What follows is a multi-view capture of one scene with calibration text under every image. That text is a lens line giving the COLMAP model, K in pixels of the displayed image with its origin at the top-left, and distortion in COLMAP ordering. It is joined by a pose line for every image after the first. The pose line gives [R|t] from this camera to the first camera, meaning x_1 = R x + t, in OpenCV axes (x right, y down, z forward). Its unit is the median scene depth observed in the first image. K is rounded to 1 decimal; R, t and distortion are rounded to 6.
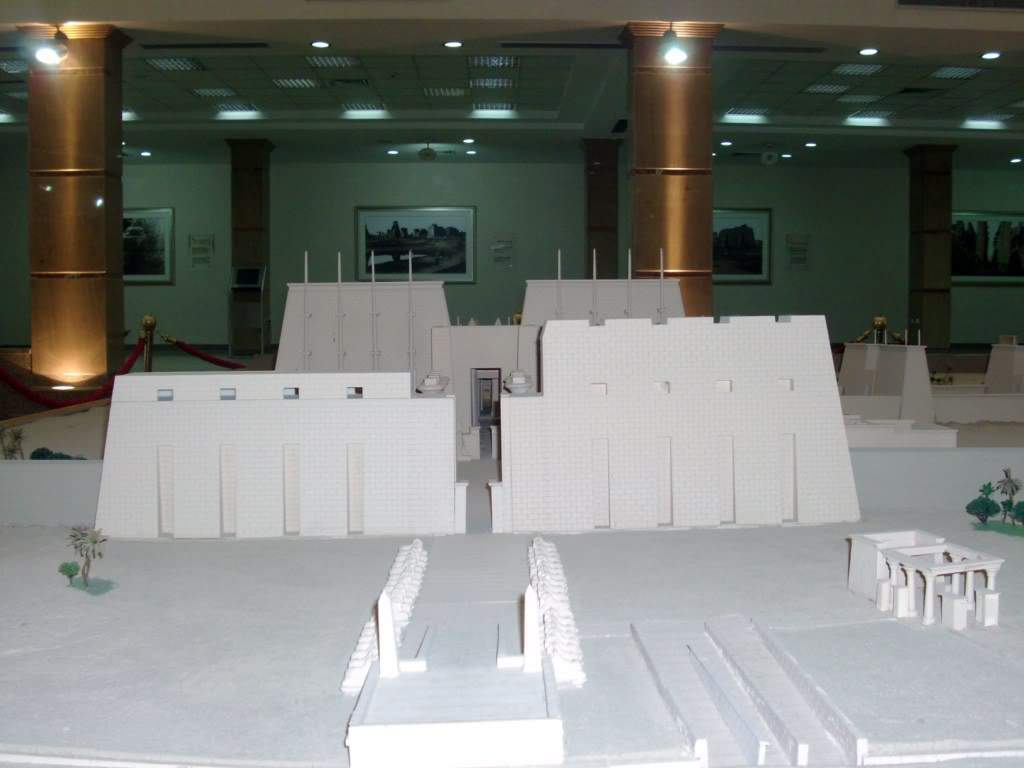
lens RADIAL K [[1178.2, 0, 512.2], [0, 1178.2, 386.6], [0, 0, 1]] dist [-0.023009, 0.000000]
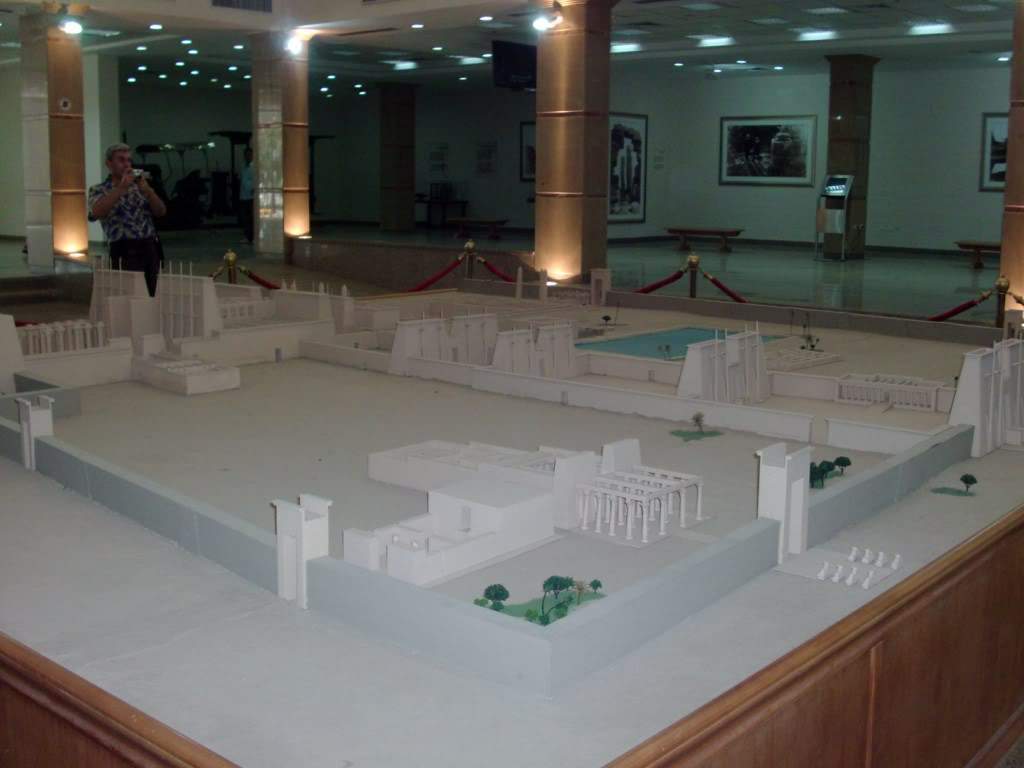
lens RADIAL K [[1178.2, 0, 511.0], [0, 1178.2, 380.5], [0, 0, 1]] dist [-0.023009, 0.000000]
pose [[0.754644, 0.132557, -0.642605, 0.424243], [-0.068281, 0.989928, 0.124016, -0.050052], [0.652572, -0.049710, 0.756094, -0.009447]]
